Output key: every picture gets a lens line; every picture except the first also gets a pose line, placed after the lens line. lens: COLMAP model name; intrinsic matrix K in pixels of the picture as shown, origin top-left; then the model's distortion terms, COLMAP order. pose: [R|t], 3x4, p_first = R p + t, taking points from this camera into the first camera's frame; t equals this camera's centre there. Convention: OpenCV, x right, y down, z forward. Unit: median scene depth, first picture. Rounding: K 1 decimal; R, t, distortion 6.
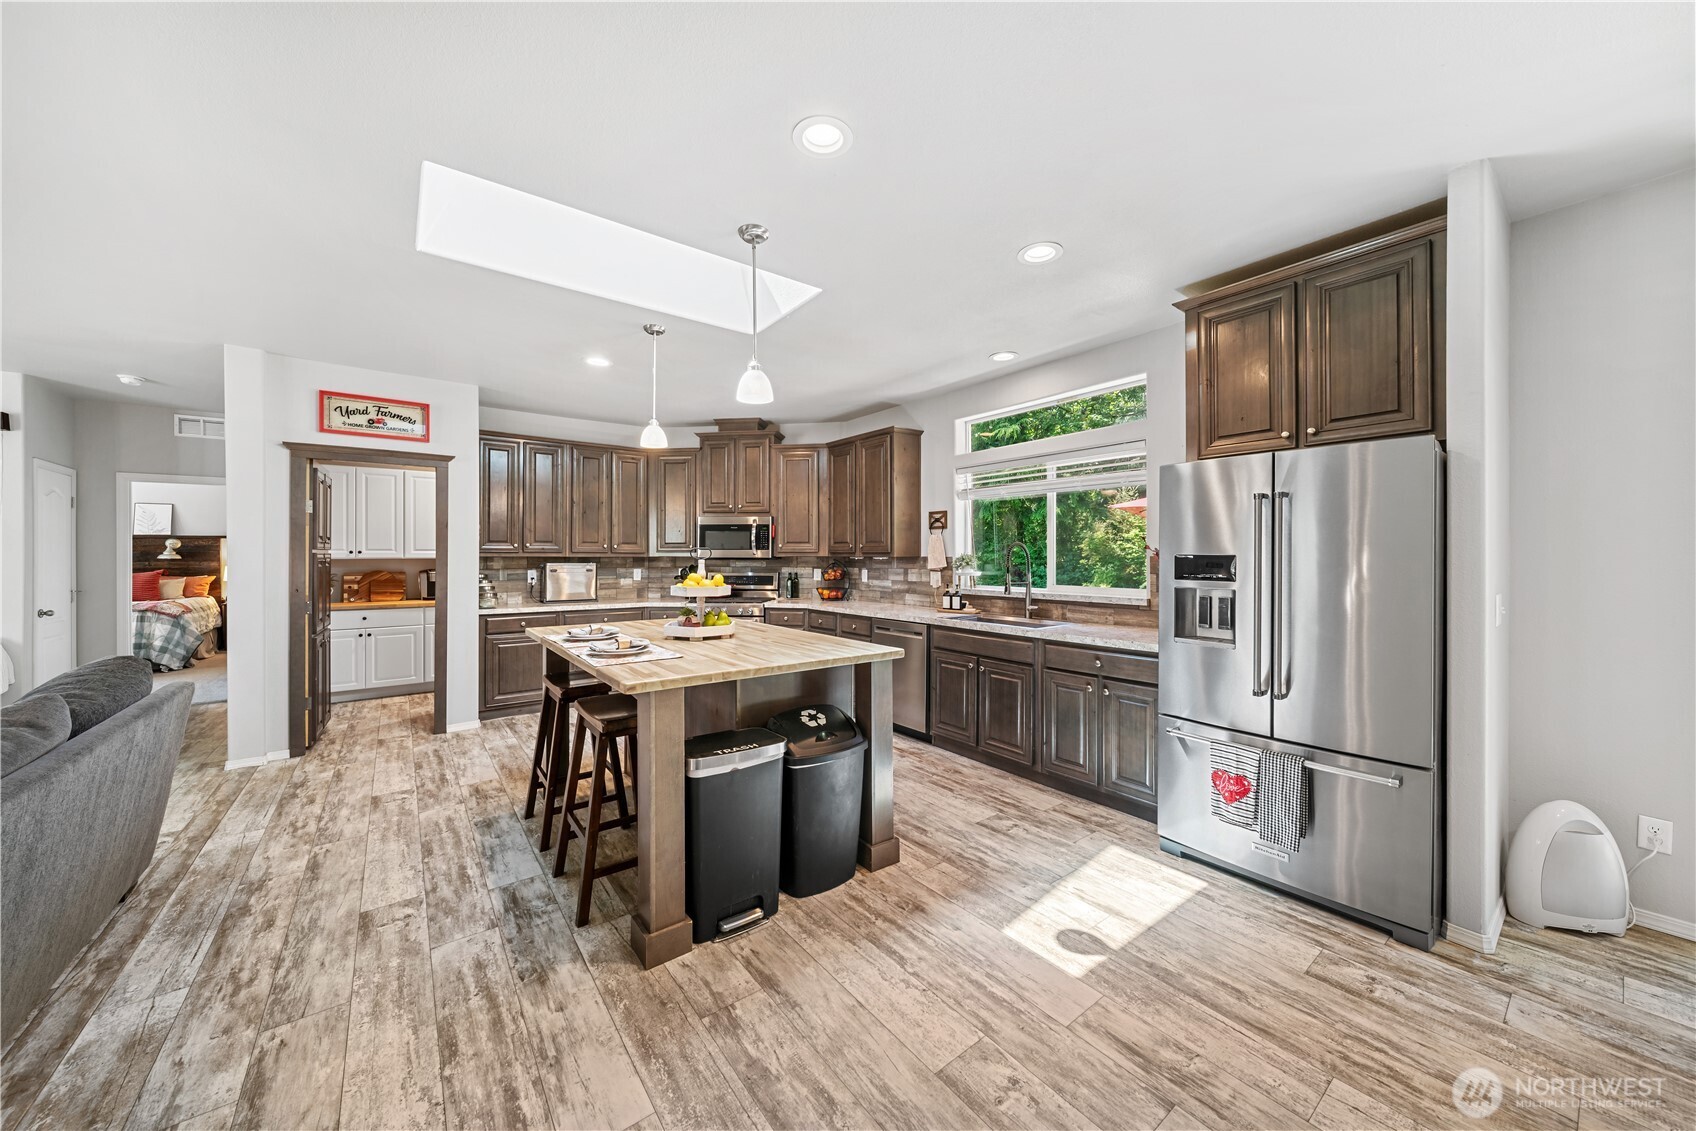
lens RADIAL K [[595.2, 0, 844.3], [0, 595.2, 557.4], [0, 0, 1]] dist [-0.001985, -0.000559]
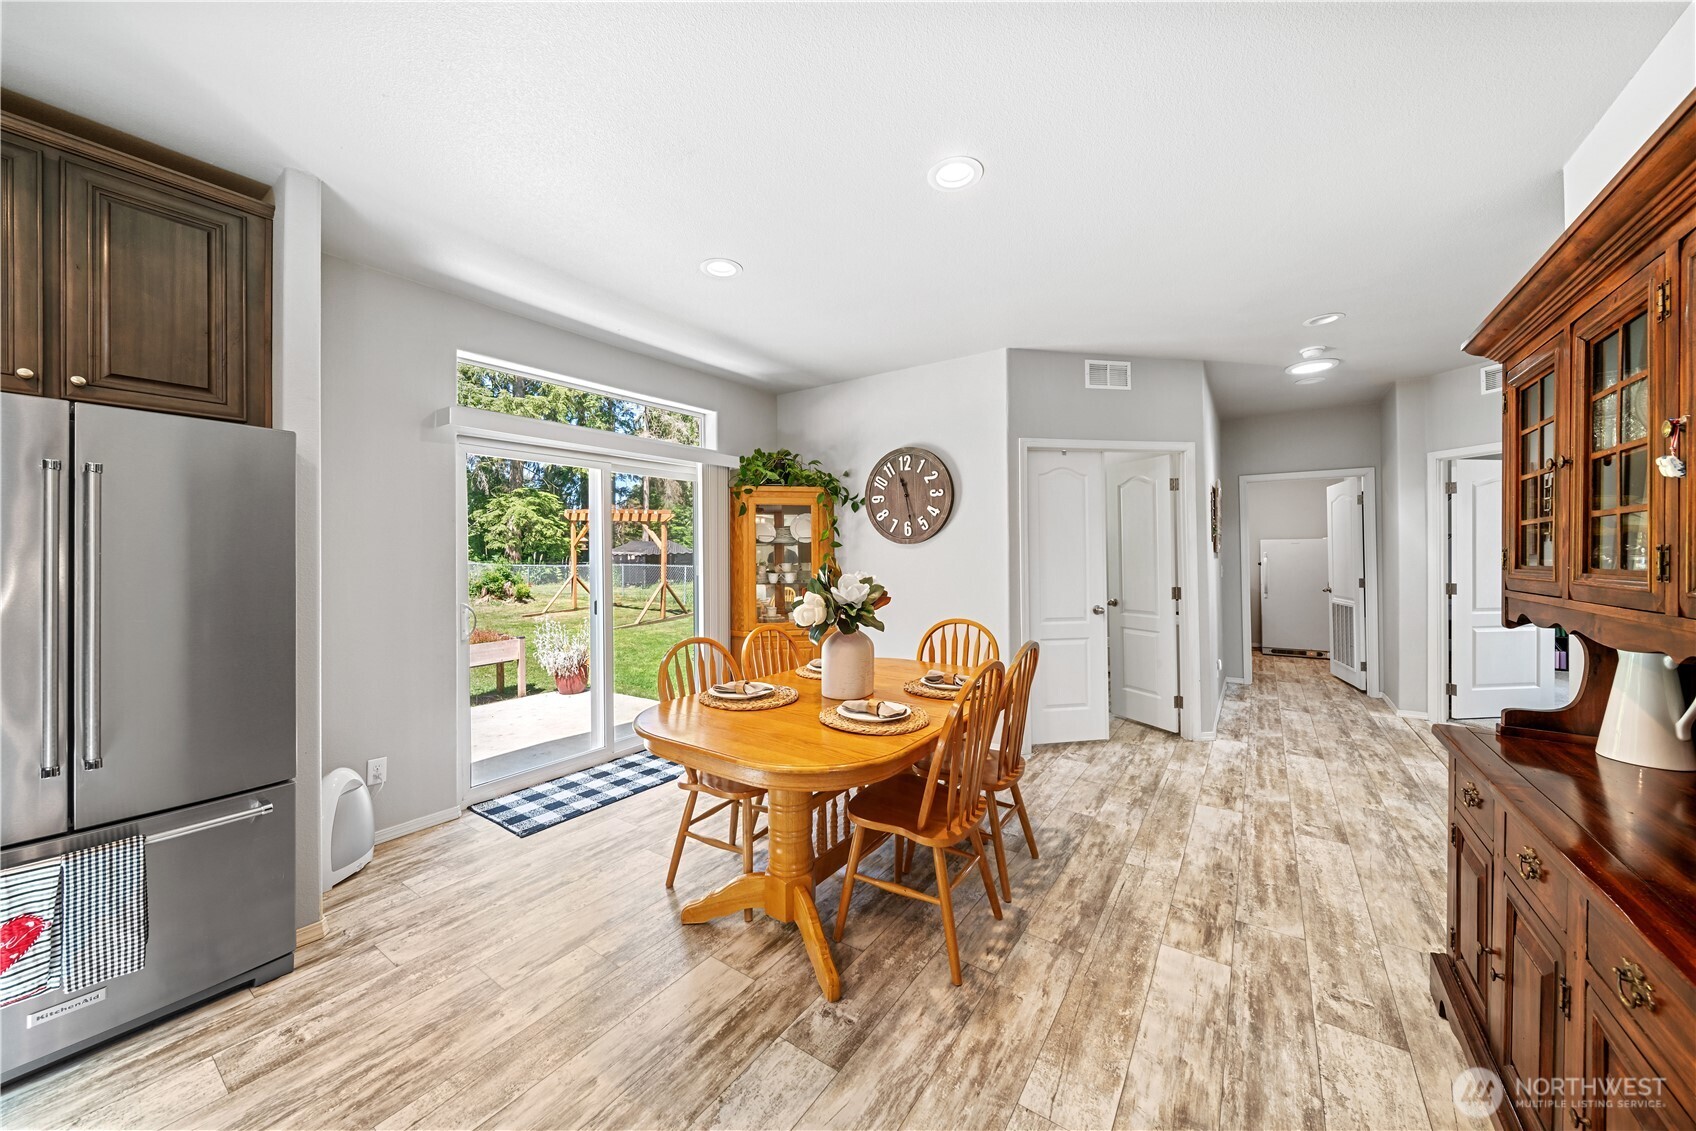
lens RADIAL K [[595.2, 0, 850.6], [0, 595.2, 547.9], [0, 0, 1]] dist [-0.001985, -0.000559]
pose [[-0.314736, 0.014175, 0.949073, -0.120706], [0.006545, 0.999897, -0.012764, 0.000904], [-0.949157, 0.002195, -0.314797, 0.250371]]
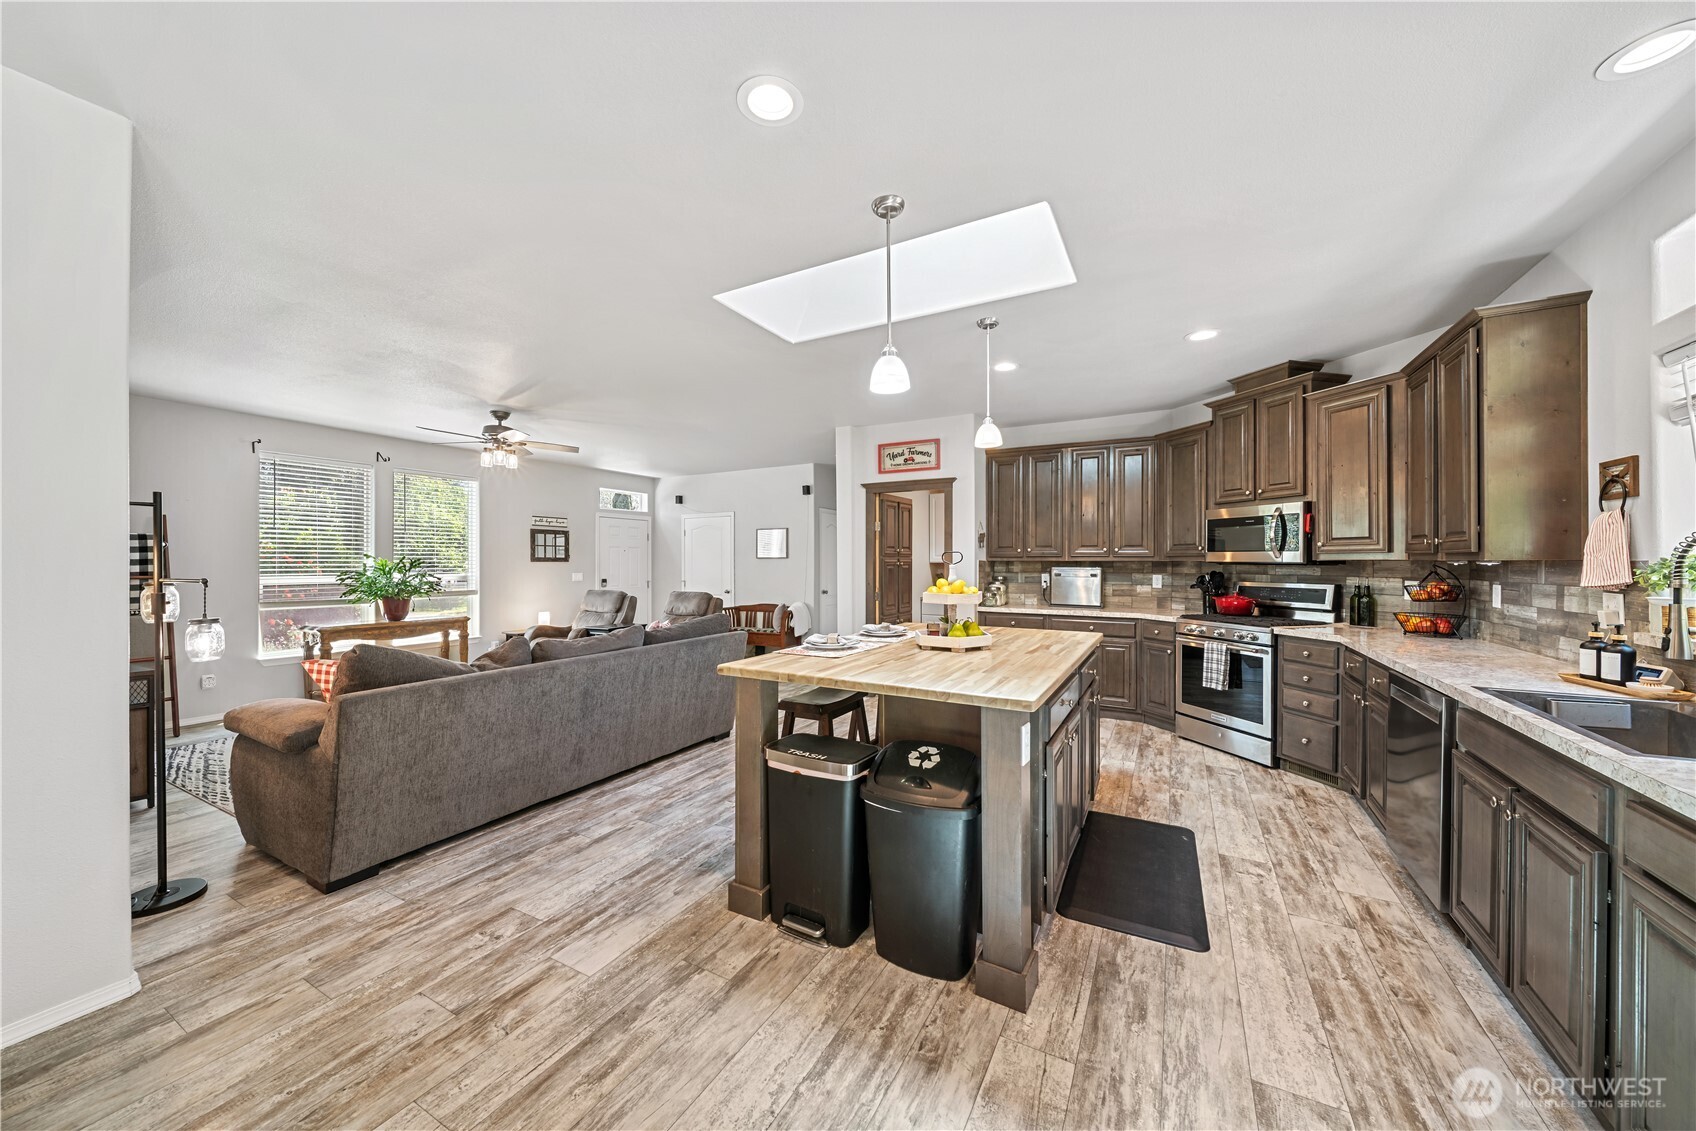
lens RADIAL K [[595.2, 0, 841.8], [0, 595.2, 560.0], [0, 0, 1]] dist [-0.001985, -0.000559]
pose [[0.407416, -0.001758, -0.913241, 0.457179], [-0.001675, 0.999995, -0.002672, 0.000923], [0.913241, 0.002618, 0.407411, 0.392918]]
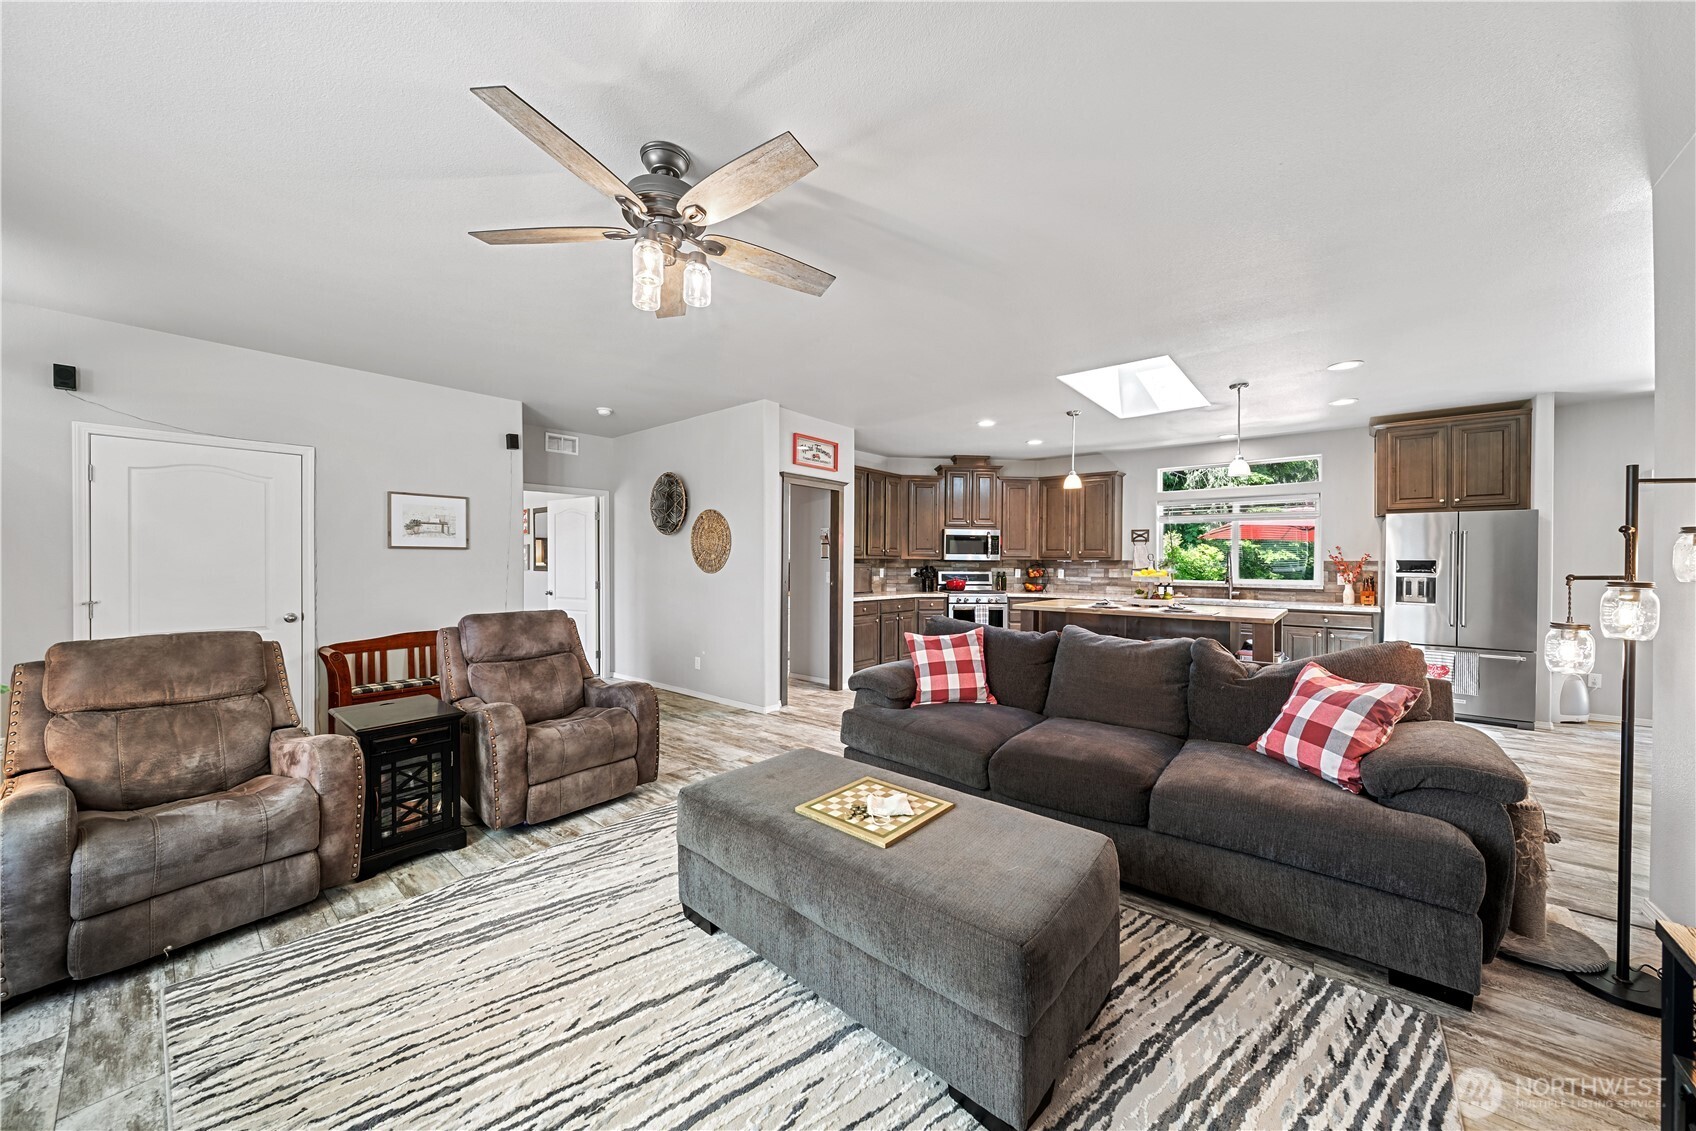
lens RADIAL K [[595.7, 0, 833.5], [0, 595.7, 567.8], [0, 0, 1]] dist [-0.000925, -0.000389]
pose [[0.975102, 0.004665, 0.221710, -1.286131], [-0.006952, 0.999930, 0.009537, 0.011440], [-0.221650, -0.010841, 0.975066, -0.391487]]
